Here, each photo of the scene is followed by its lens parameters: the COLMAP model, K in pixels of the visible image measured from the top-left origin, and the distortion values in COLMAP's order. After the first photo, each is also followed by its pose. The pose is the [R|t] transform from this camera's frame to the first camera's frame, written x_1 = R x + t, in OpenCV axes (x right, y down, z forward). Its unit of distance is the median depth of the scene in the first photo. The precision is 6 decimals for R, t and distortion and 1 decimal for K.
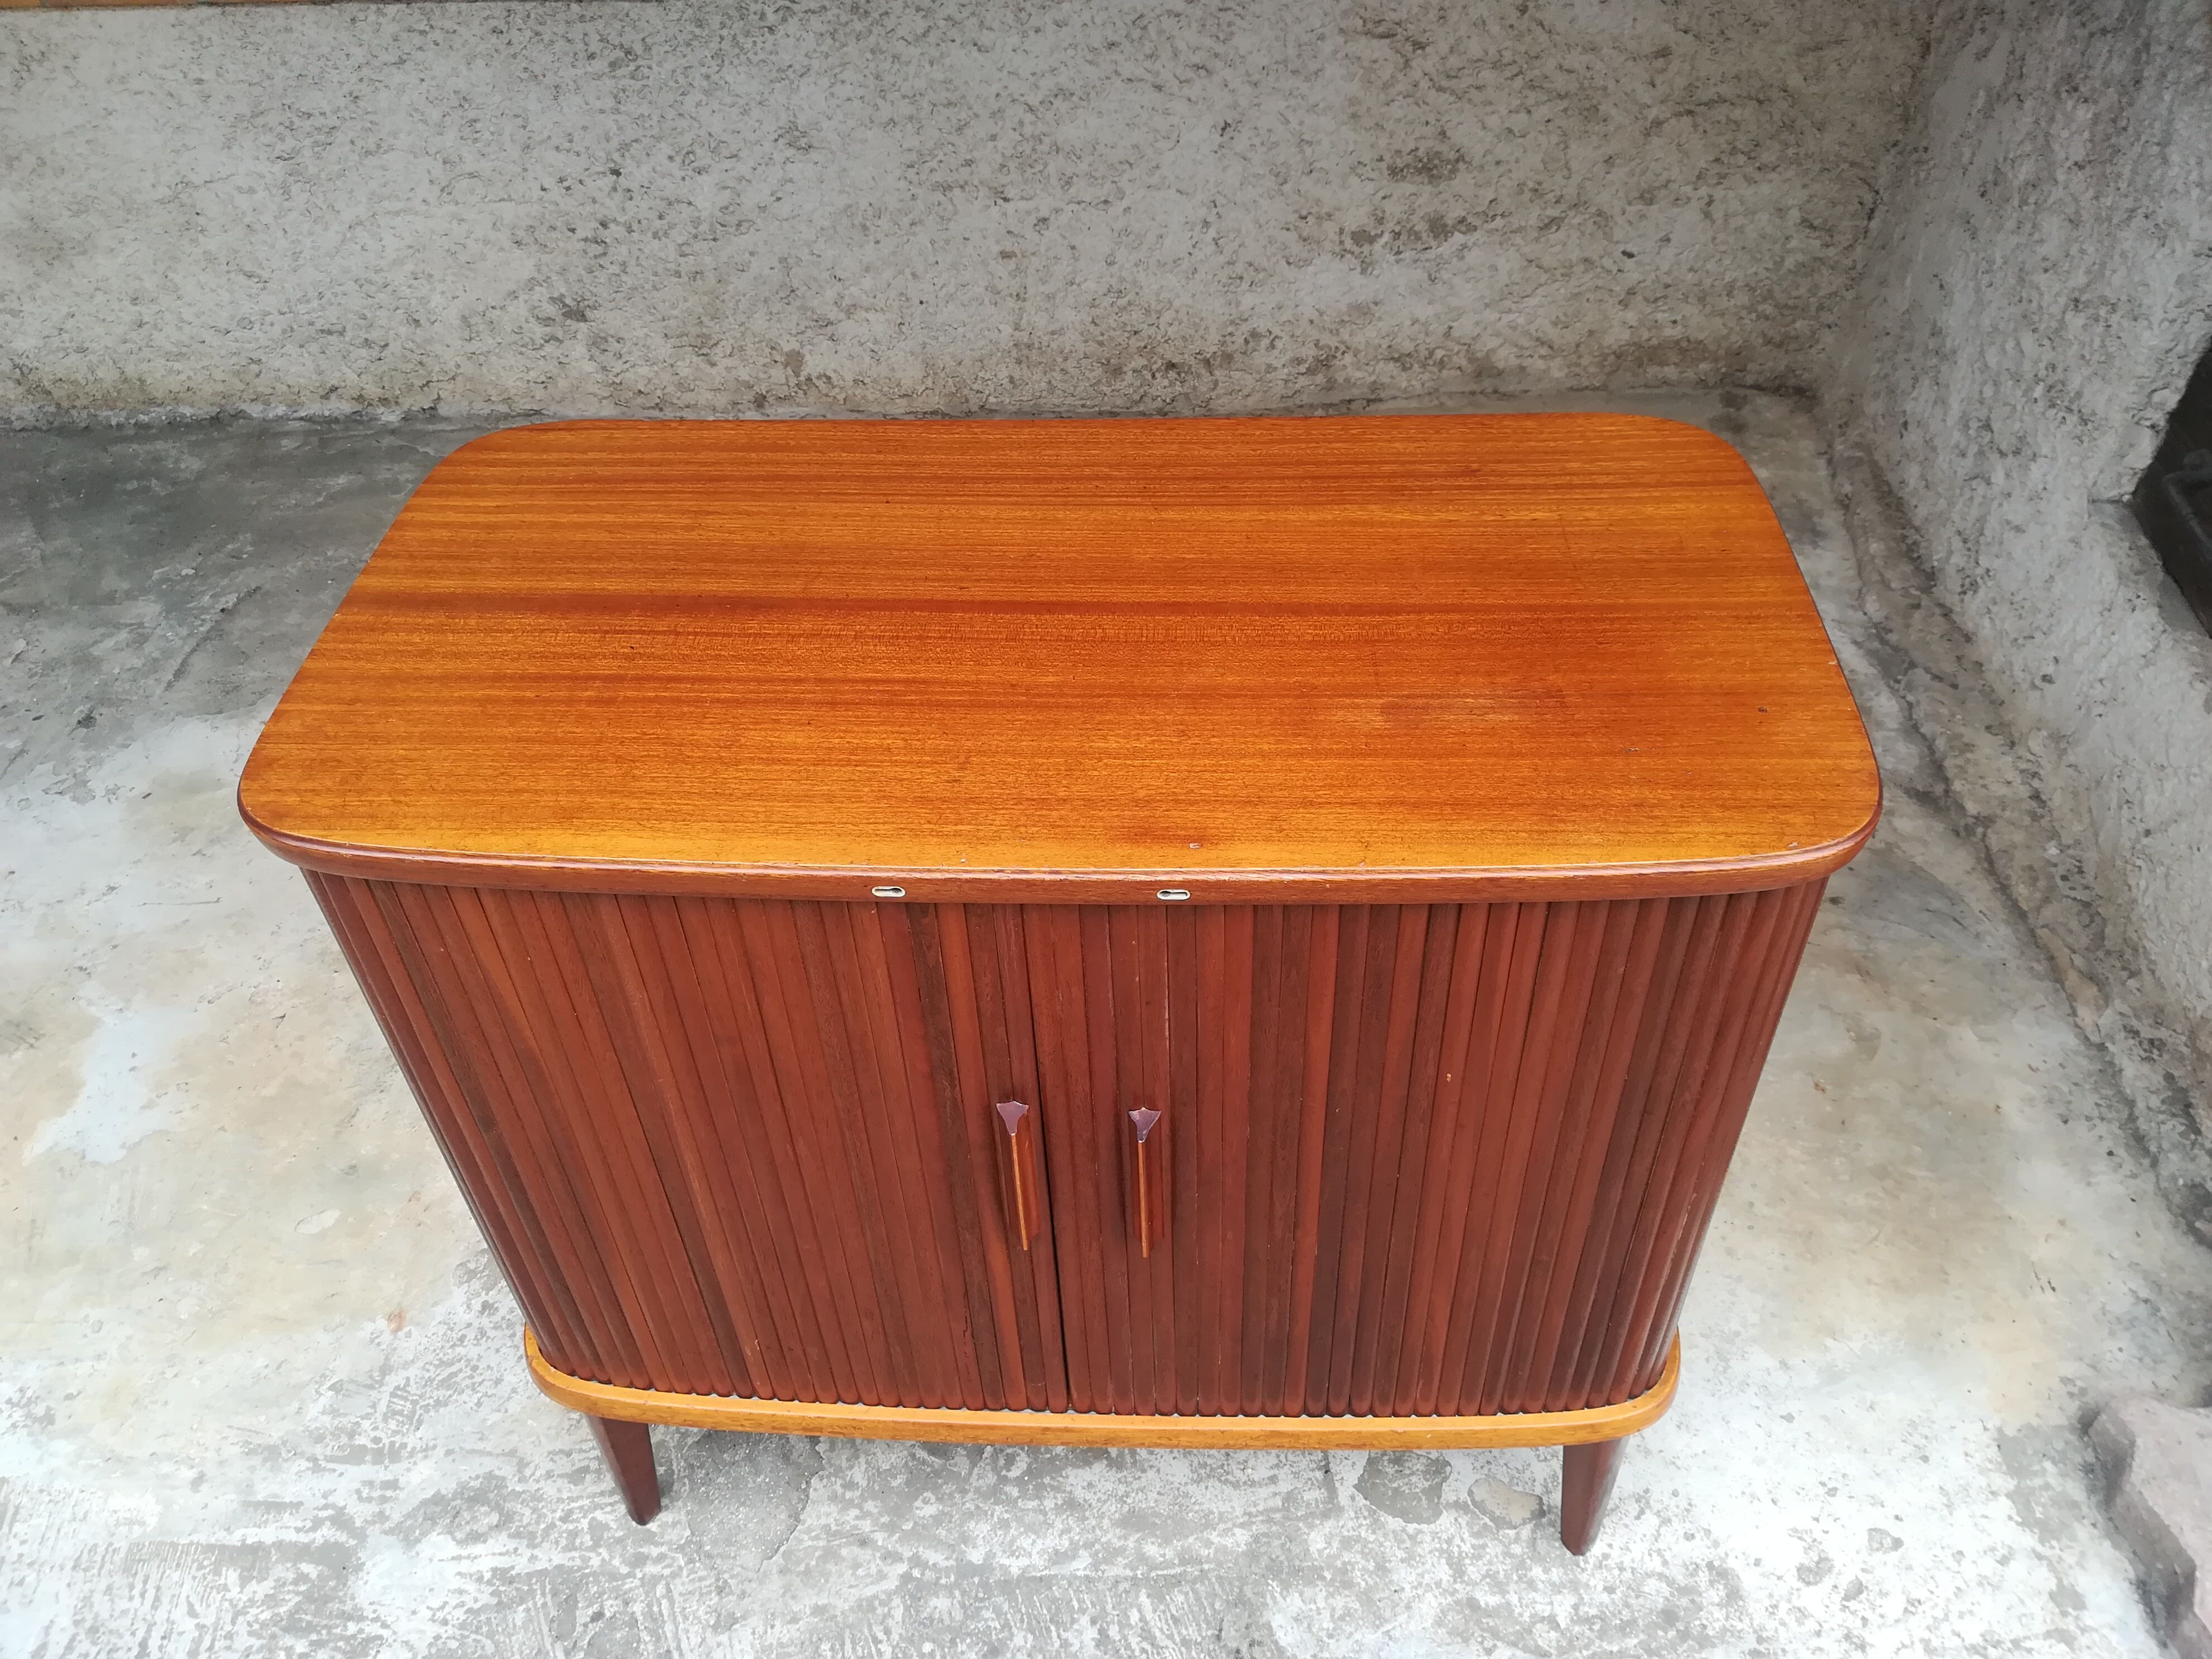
lens RADIAL K [[1734.3, 0, 1102.8], [0, 1734.3, 829.6], [0, 0, 1]] dist [0.044556, -0.072178]
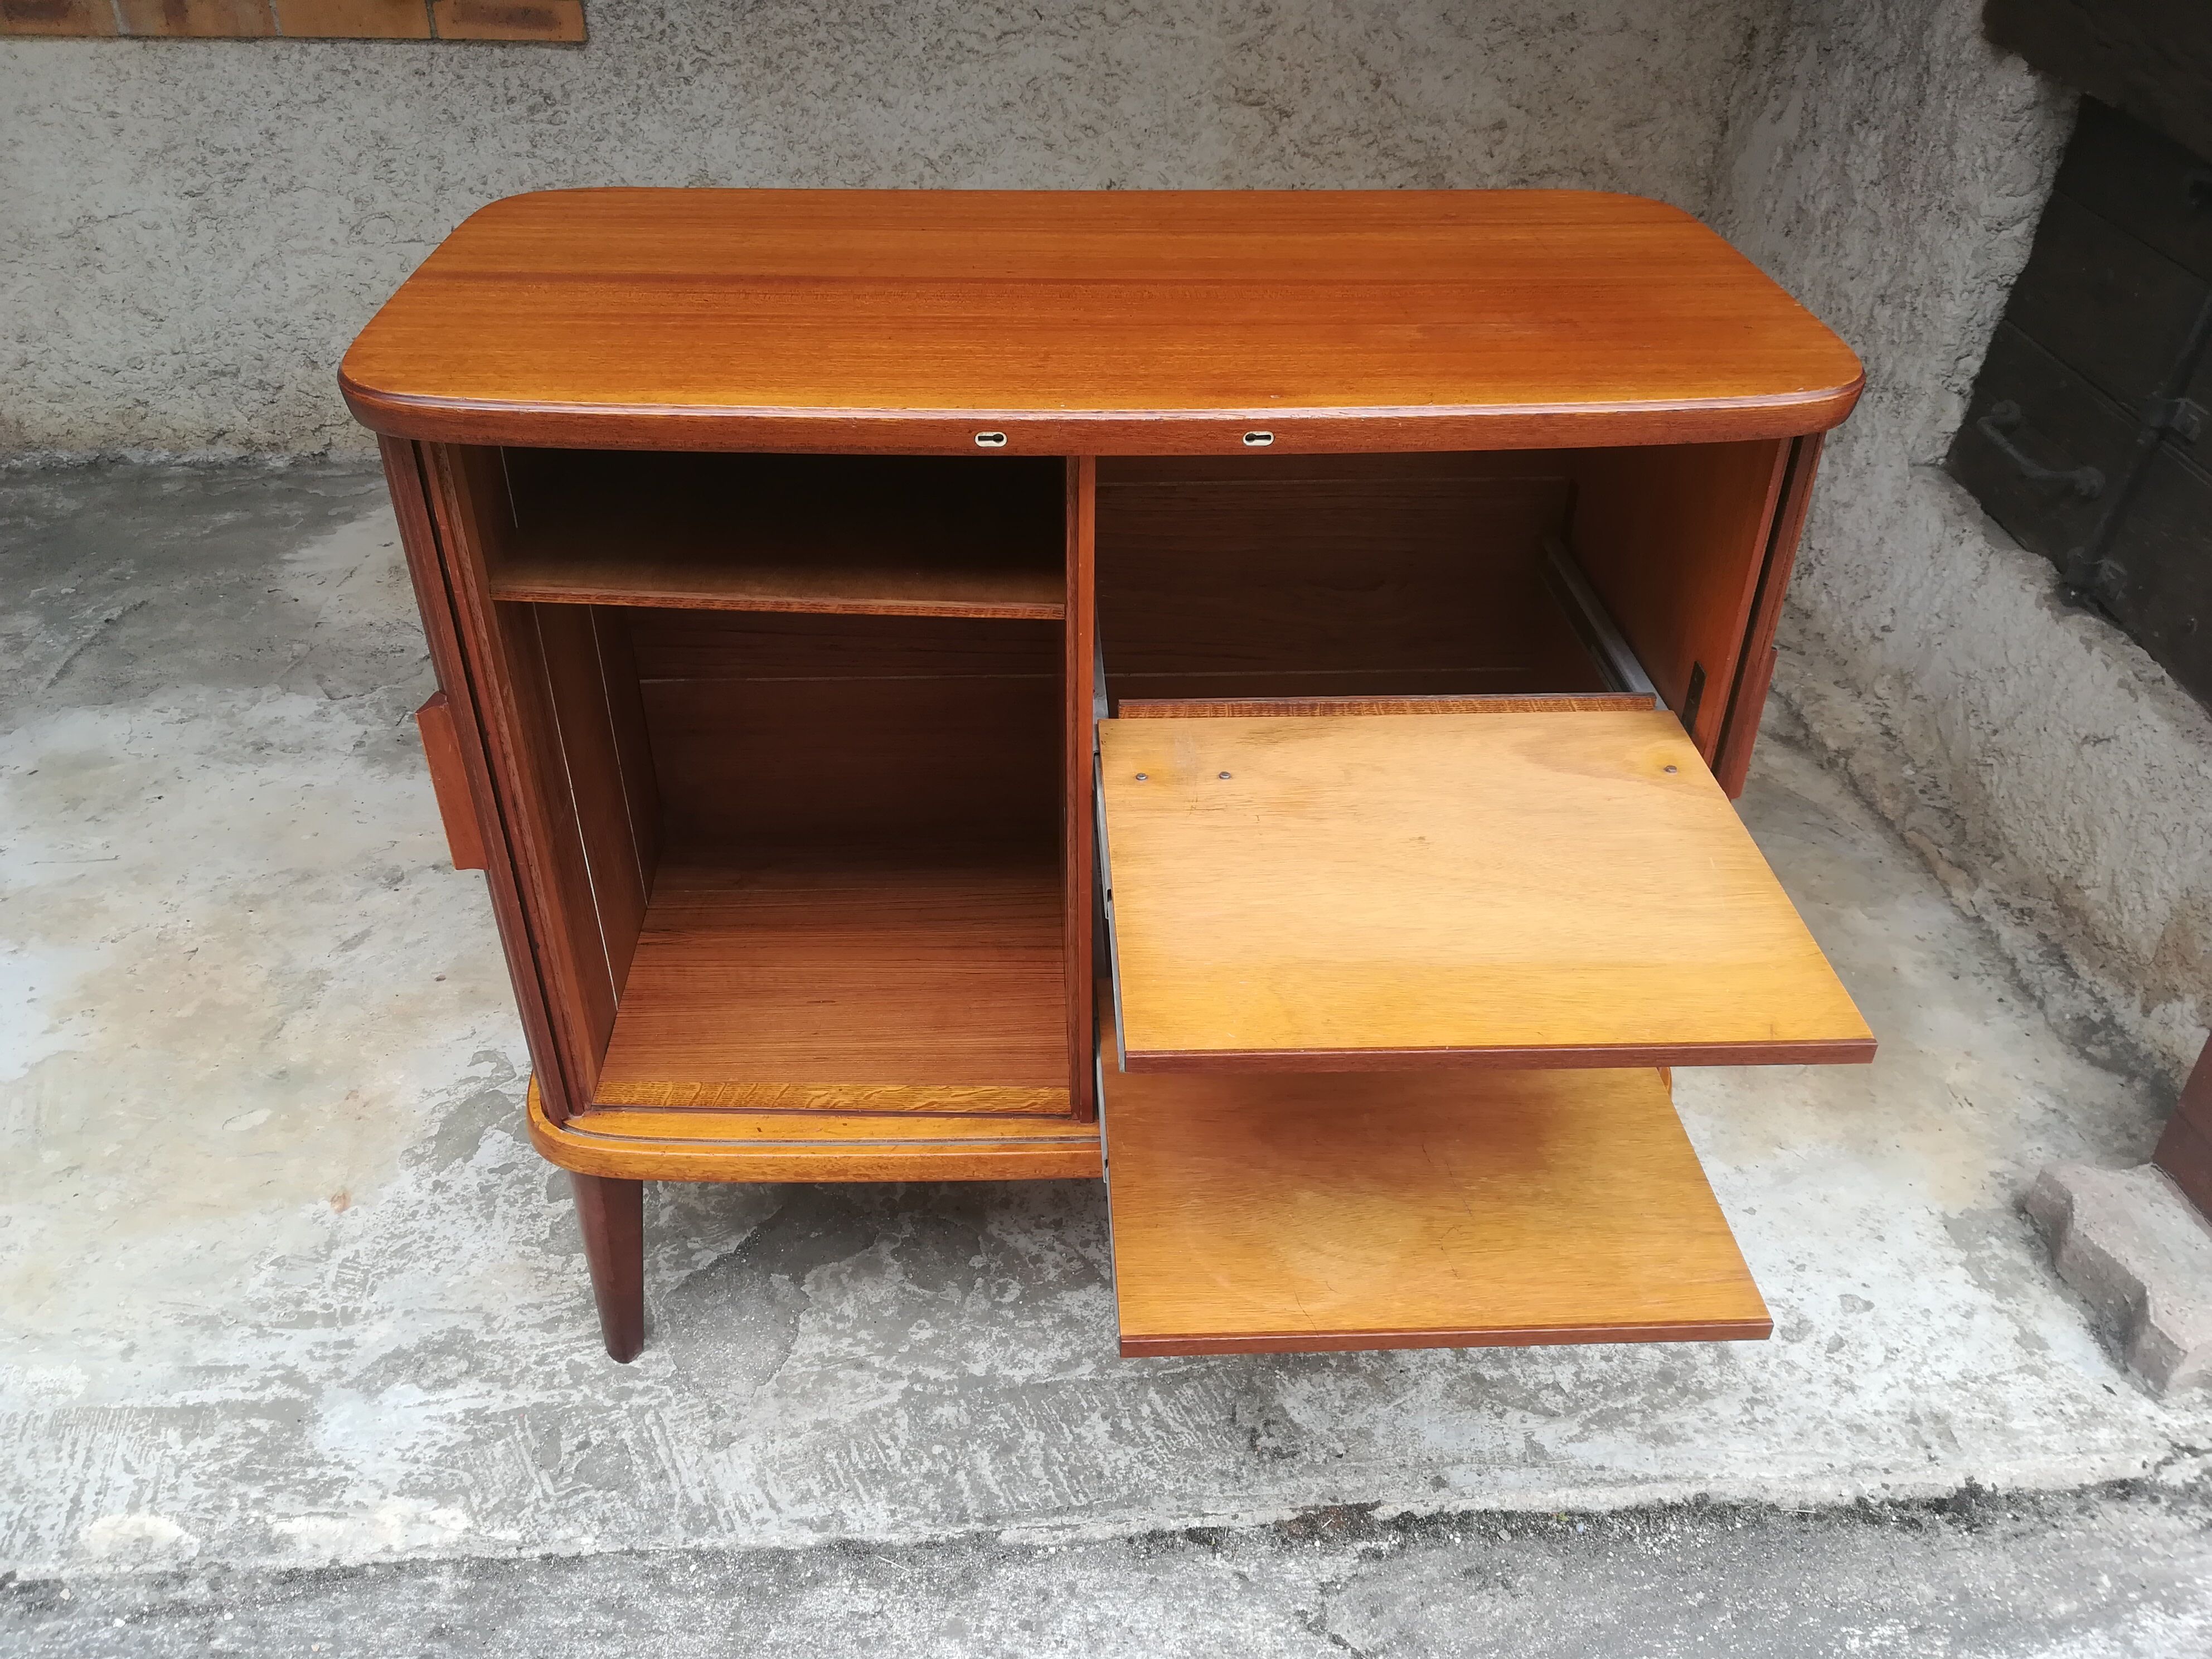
lens RADIAL K [[1734.3, 0, 1104.1], [0, 1734.3, 827.4], [0, 0, 1]] dist [0.044556, -0.072178]
pose [[0.993344, -0.013827, 0.114351, -0.102758], [0.030377, 0.989070, -0.144281, 0.242108], [-0.111106, 0.146794, 0.982907, -0.012141]]
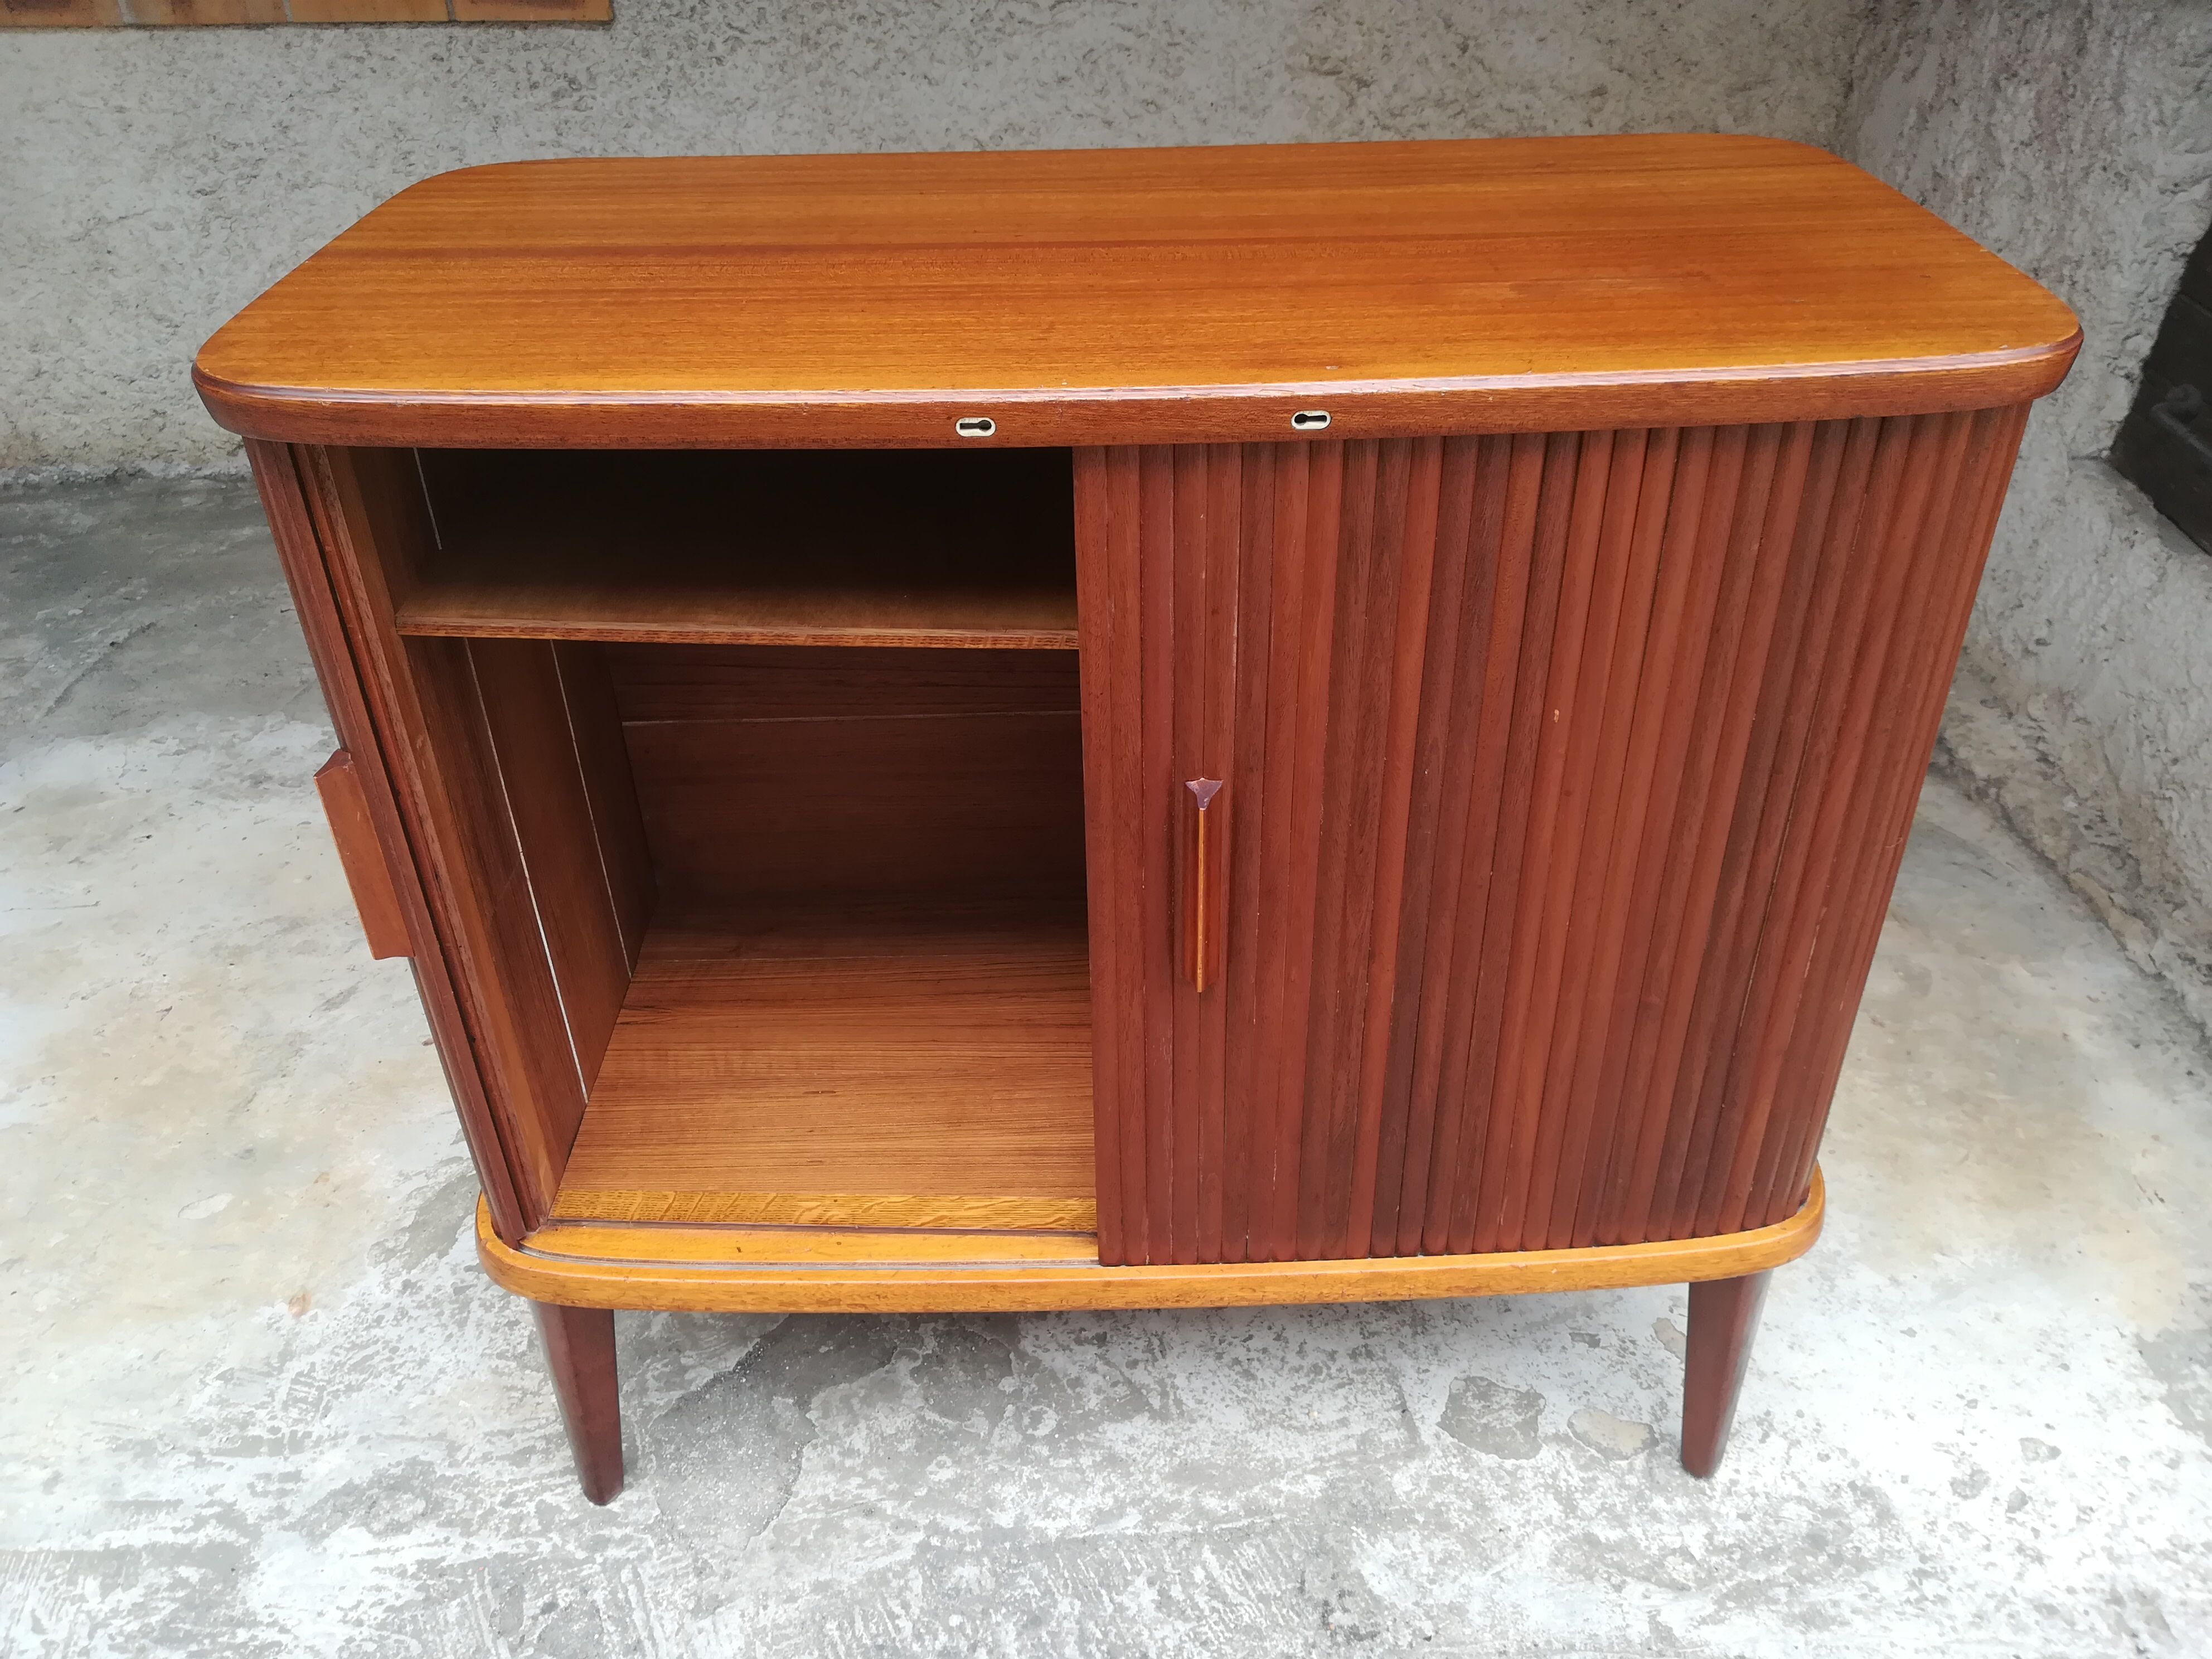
lens RADIAL K [[1734.3, 0, 1105.7], [0, 1734.3, 829.0], [0, 0, 1]] dist [0.044556, -0.072178]
pose [[0.997499, -0.015476, 0.068966, -0.072183], [0.025331, 0.989195, -0.144400, 0.195355], [-0.065986, 0.145786, 0.987113, 0.106685]]
